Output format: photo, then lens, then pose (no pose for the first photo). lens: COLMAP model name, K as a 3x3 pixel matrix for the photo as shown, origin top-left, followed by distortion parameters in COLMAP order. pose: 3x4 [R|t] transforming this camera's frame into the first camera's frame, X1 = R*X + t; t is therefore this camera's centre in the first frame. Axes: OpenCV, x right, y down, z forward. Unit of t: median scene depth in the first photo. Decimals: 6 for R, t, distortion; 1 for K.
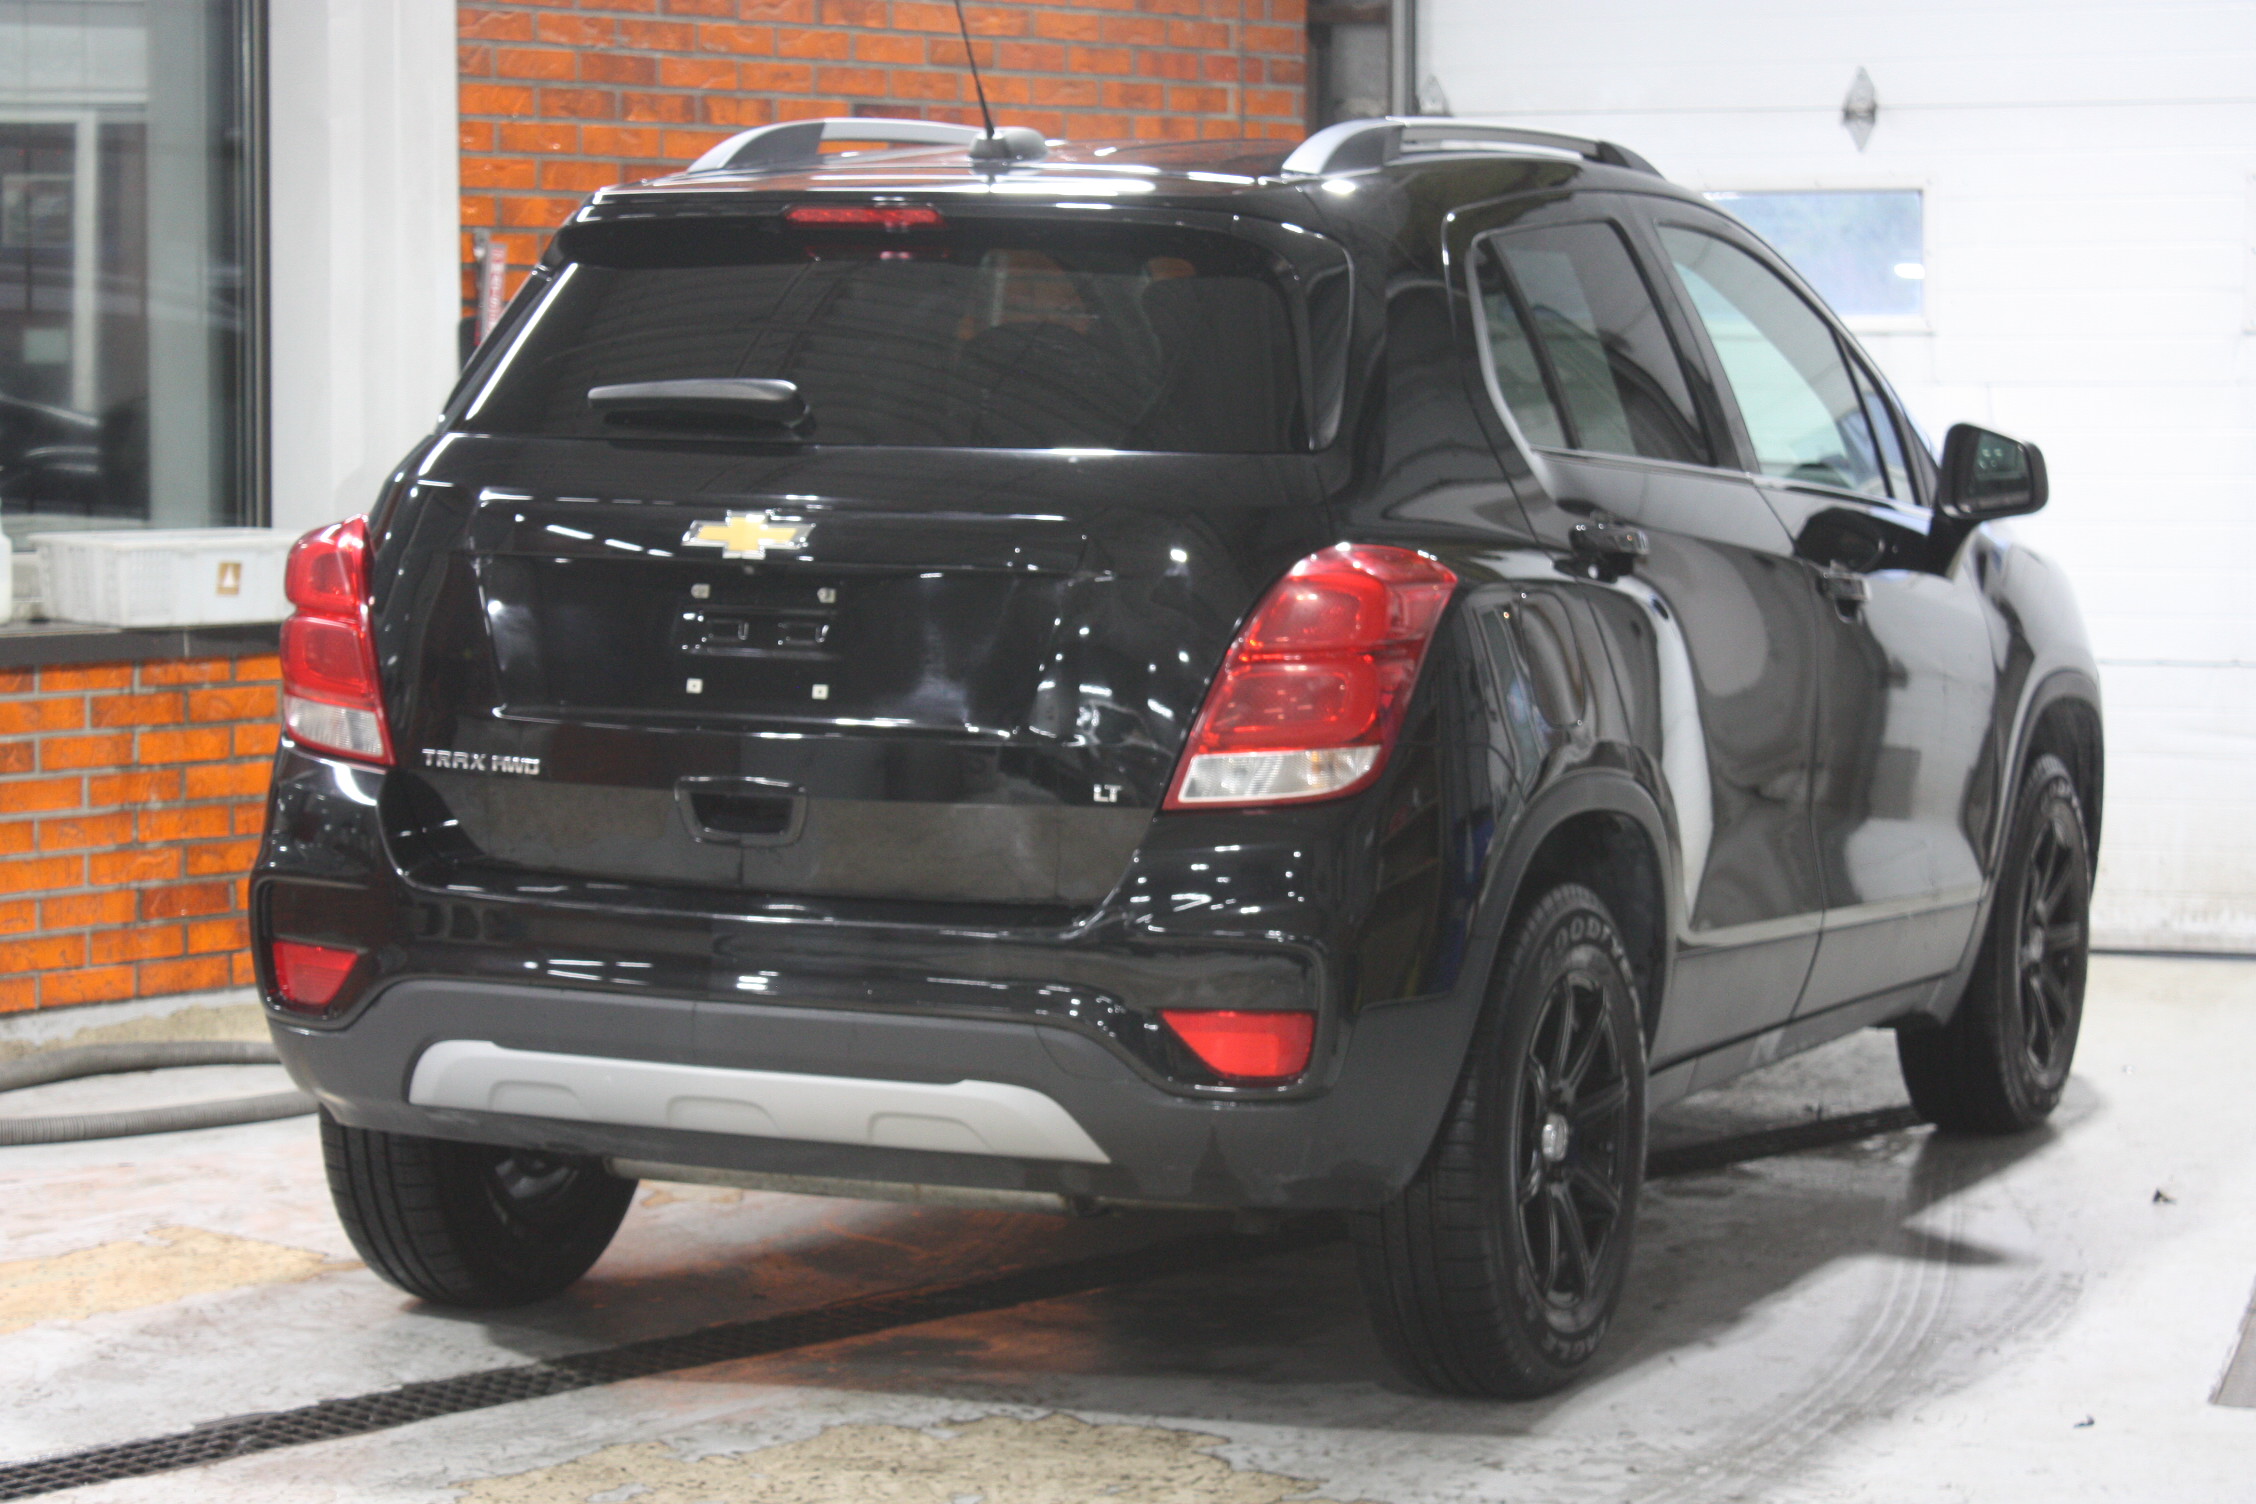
lens RADIAL K [[5125.8, 0, 1123.8], [0, 5125.8, 754.3], [0, 0, 1]] dist [0.096714, 0.000000]
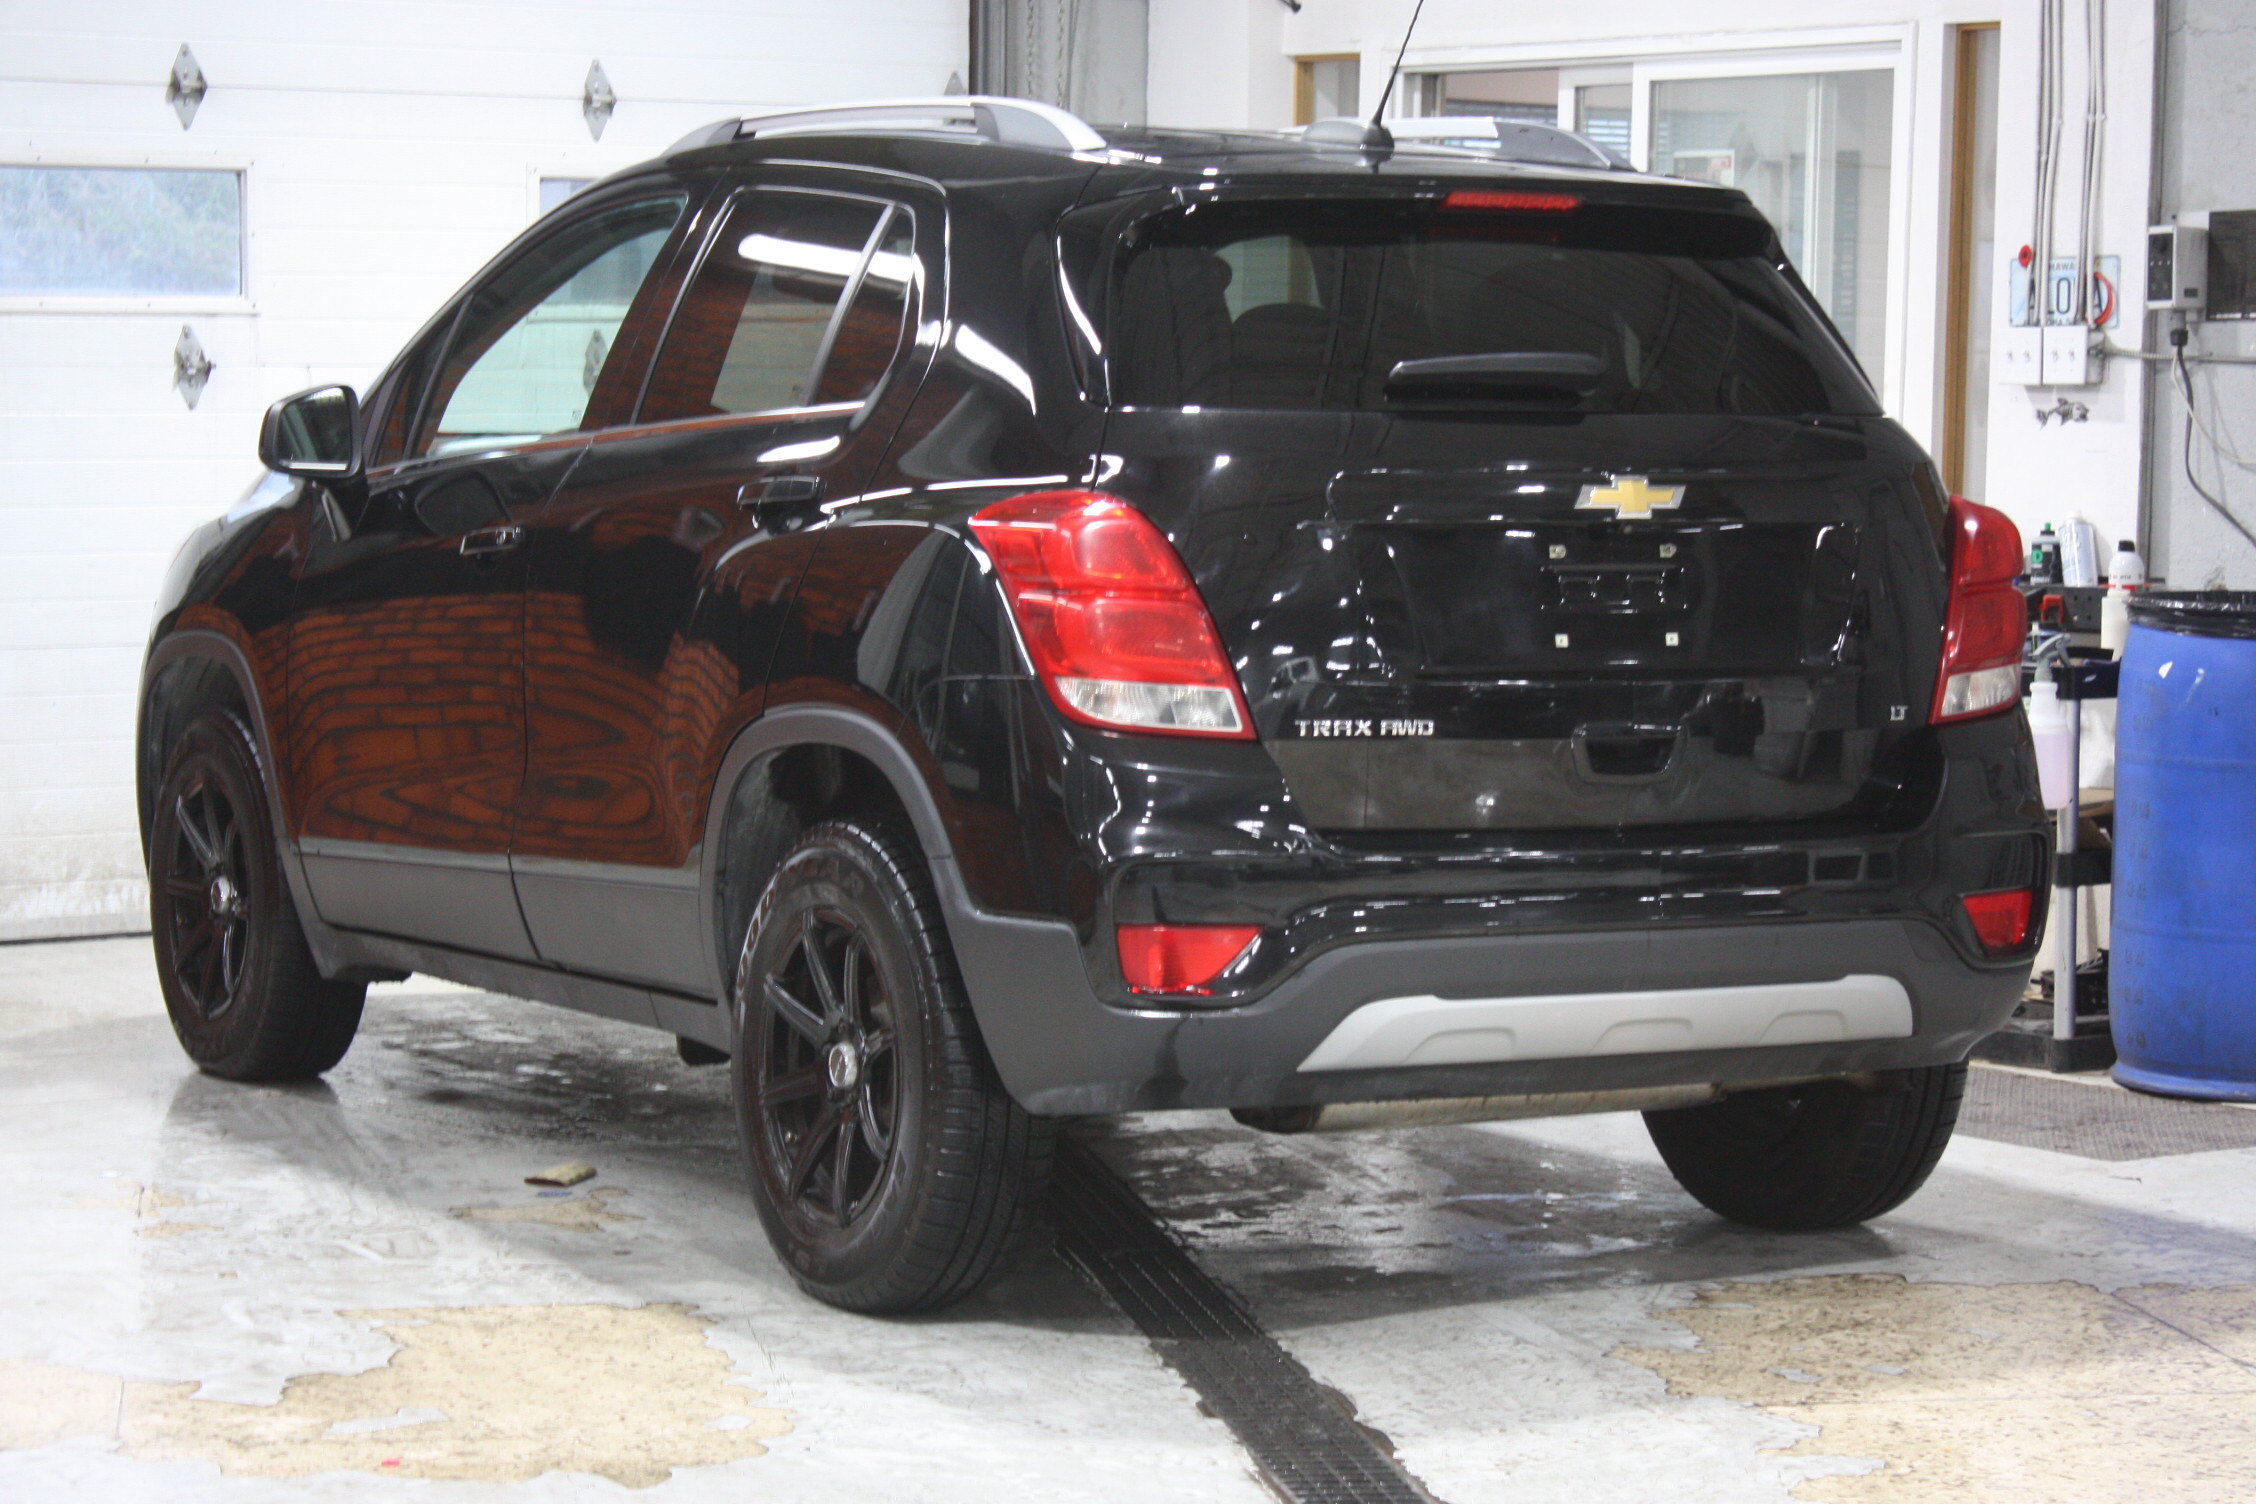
lens RADIAL K [[5536.0, 0, 1131.6], [0, 5536.0, 760.5], [0, 0, 1]] dist [0.138550, 0.000000]
pose [[0.597439, -0.061640, 0.799542, -0.901945], [0.064067, 0.997523, 0.029030, -0.023553], [-0.799351, 0.033881, 0.599909, 0.325382]]
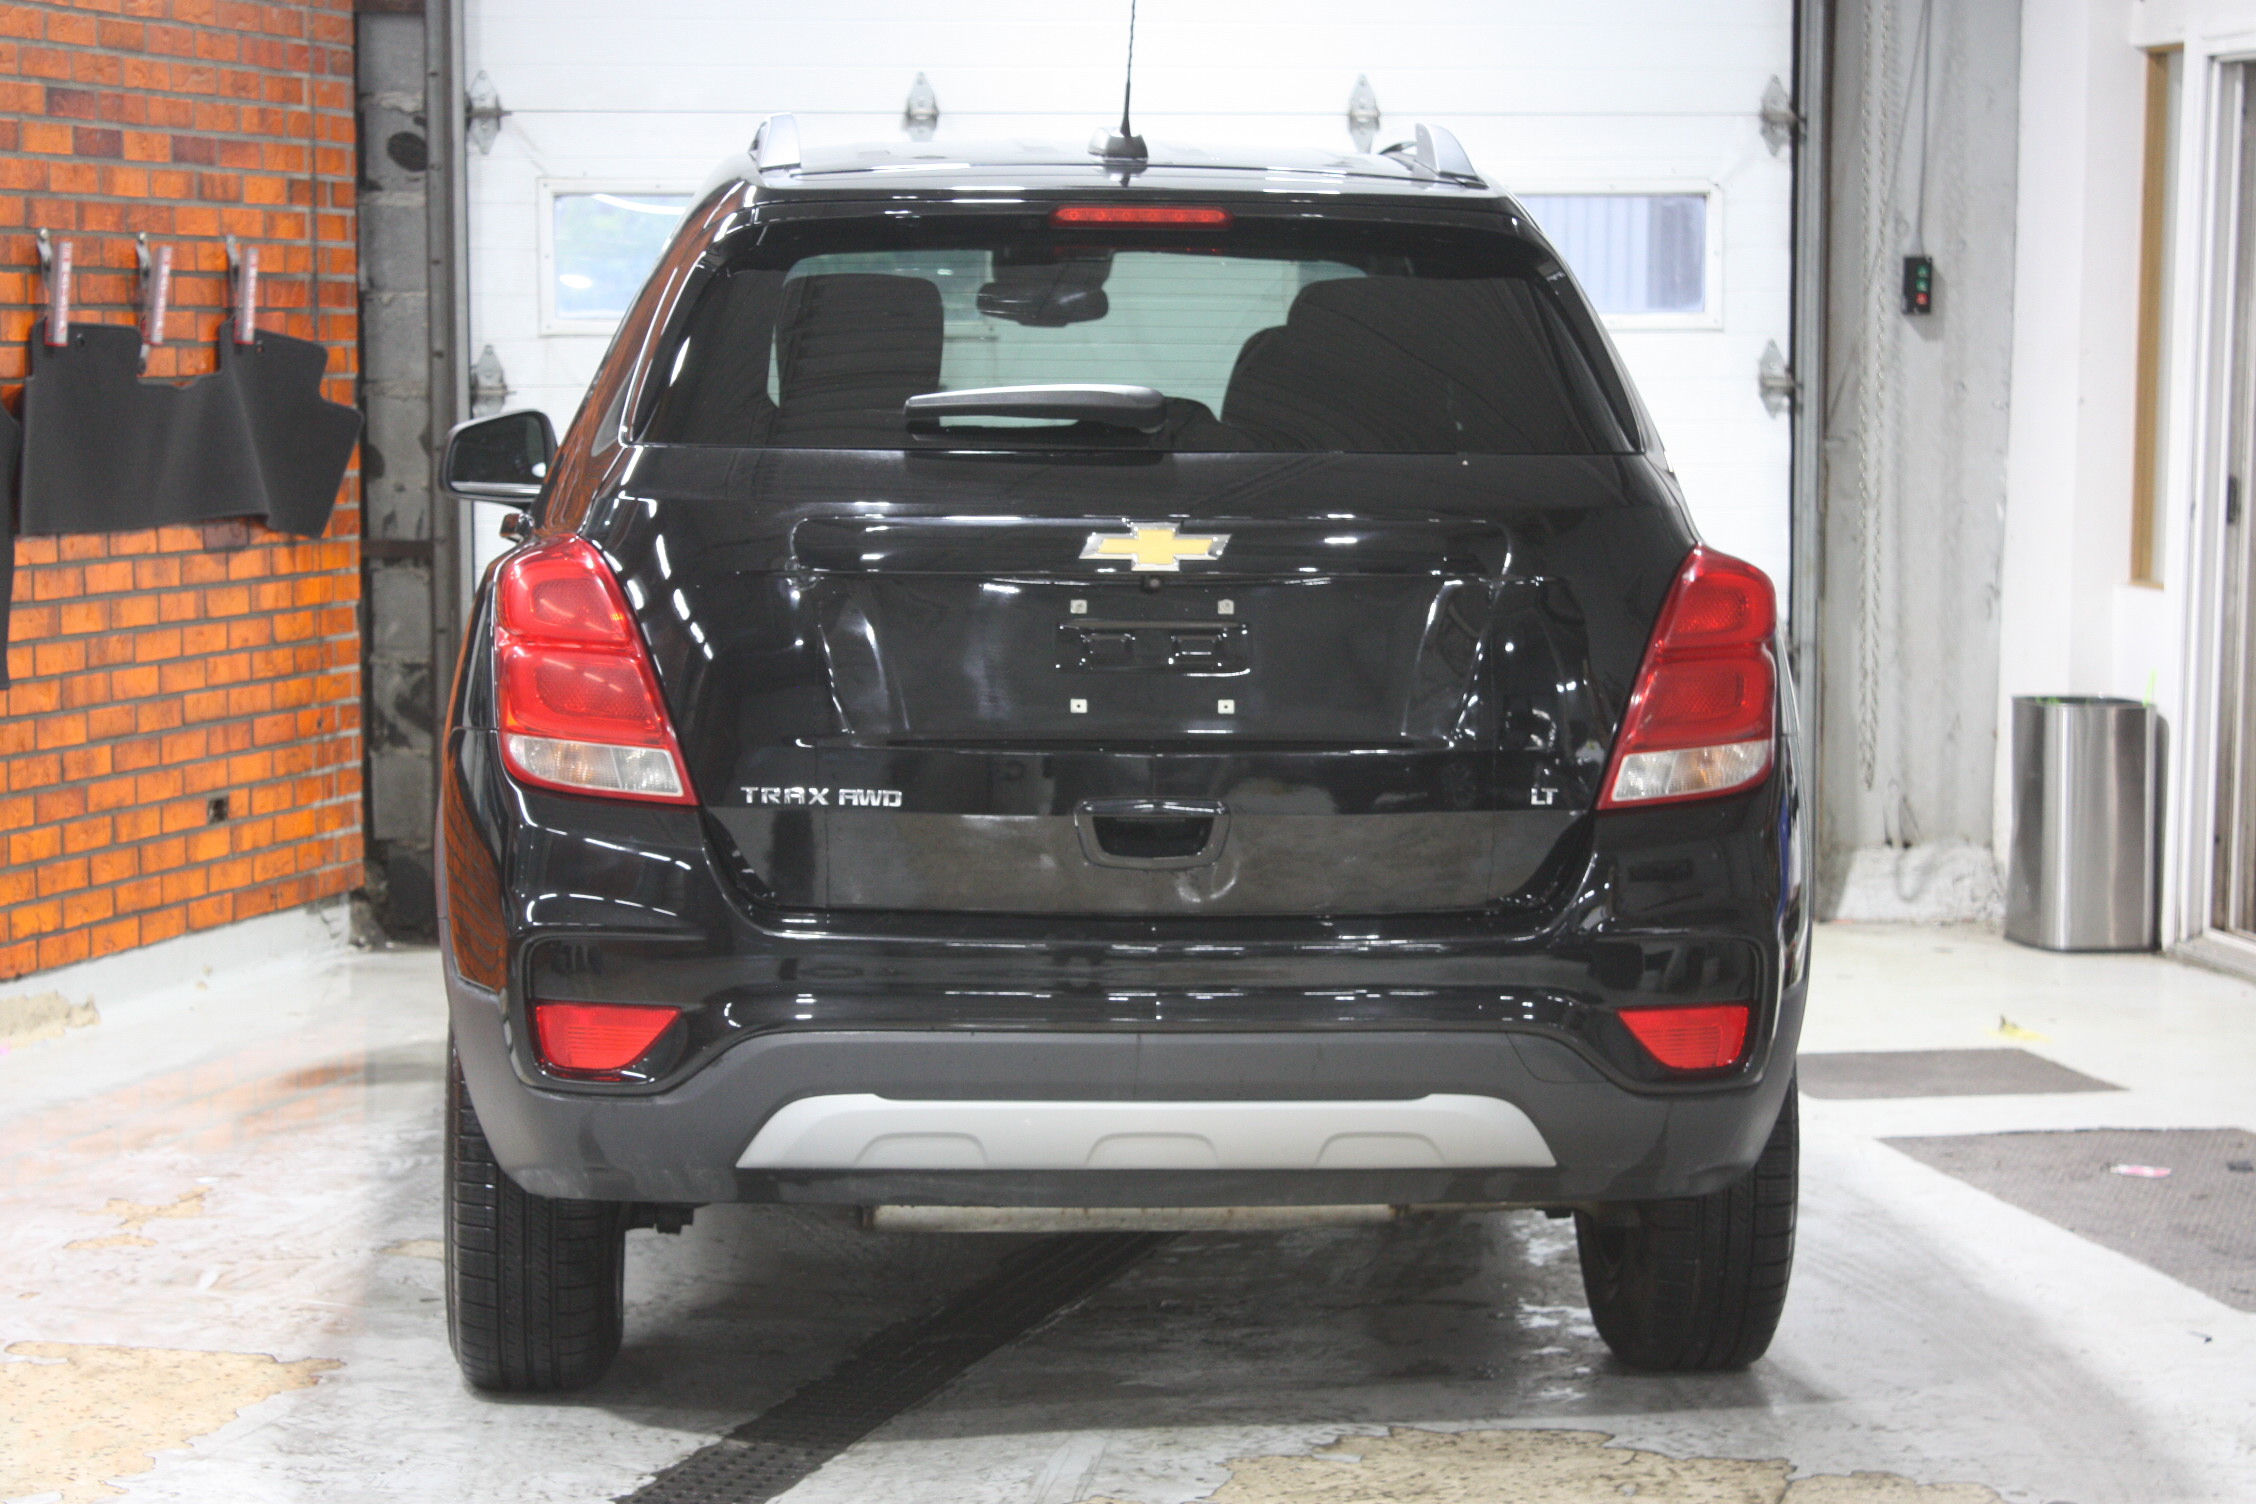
lens RADIAL K [[5125.8, 0, 1114.0], [0, 5125.8, 739.4], [0, 0, 1]] dist [0.096714, 0.000000]
pose [[0.883223, -0.041305, 0.467131, -0.447563], [0.042512, 0.999064, 0.007960, -0.012274], [-0.467023, 0.012828, 0.884152, 0.128332]]
